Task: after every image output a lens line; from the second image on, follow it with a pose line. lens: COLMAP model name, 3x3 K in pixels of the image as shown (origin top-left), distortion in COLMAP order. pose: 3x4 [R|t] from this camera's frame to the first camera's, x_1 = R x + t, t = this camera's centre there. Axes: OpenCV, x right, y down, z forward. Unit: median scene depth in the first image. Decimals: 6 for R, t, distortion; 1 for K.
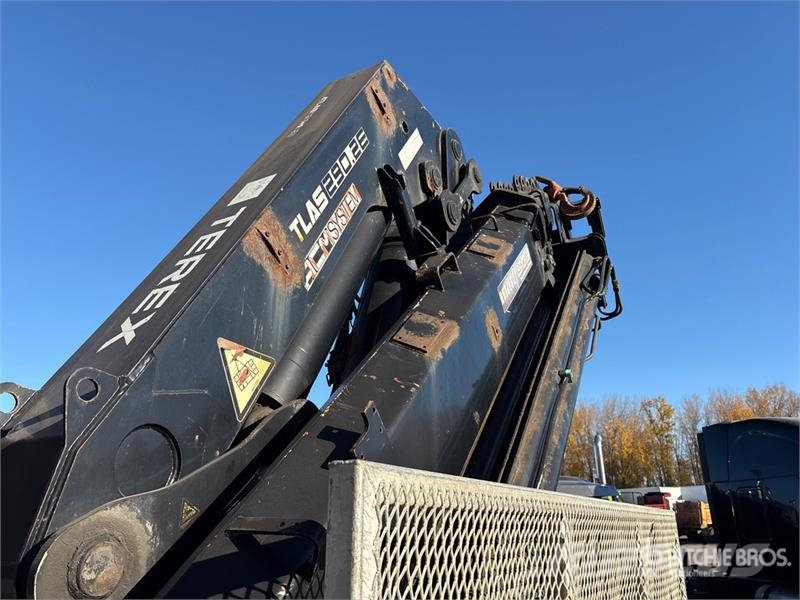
lens RADIAL K [[606.6, 0, 398.3], [0, 606.6, 298.7], [0, 0, 1]] dist [0.042479, -0.013471]
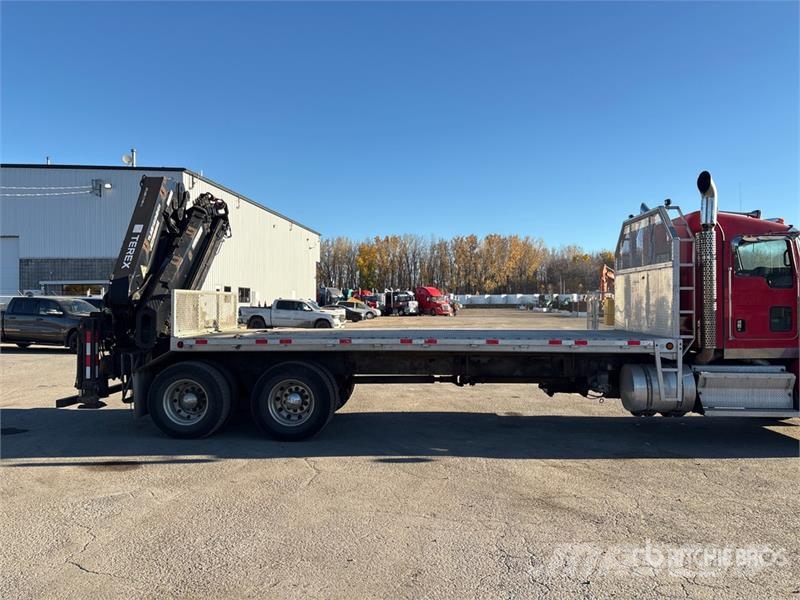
lens RADIAL K [[606.6, 0, 400.5], [0, 606.6, 297.2], [0, 0, 1]] dist [0.042479, -0.013471]
pose [[0.883674, 0.017761, 0.467765, -0.545102], [-0.174576, 0.939690, 0.294119, -1.197702], [-0.434331, -0.341566, 0.833480, -3.376450]]
